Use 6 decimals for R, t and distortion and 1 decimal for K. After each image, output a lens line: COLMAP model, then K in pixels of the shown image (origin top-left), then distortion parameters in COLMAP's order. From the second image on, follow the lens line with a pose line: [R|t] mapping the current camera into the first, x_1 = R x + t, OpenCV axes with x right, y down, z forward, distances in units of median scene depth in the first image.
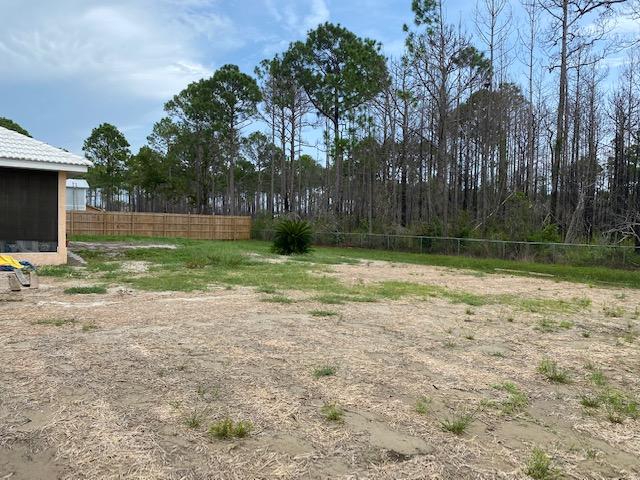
lens RADIAL K [[491.2, 0, 320.0], [0, 491.2, 240.0], [0, 0, 1]] dist [0.007134, 0.003255]
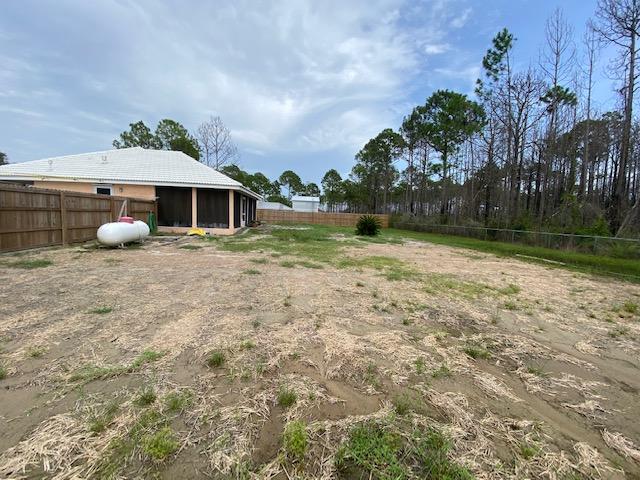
lens RADIAL K [[261.8, 0, 320.0], [0, 261.8, 240.0], [0, 0, 1]] dist [-0.000650, -0.011447]
pose [[0.869224, 0.046377, -0.492239, 0.088882], [-0.025272, 0.998457, 0.049444, 0.000124], [0.493772, -0.030538, 0.869055, 0.061406]]
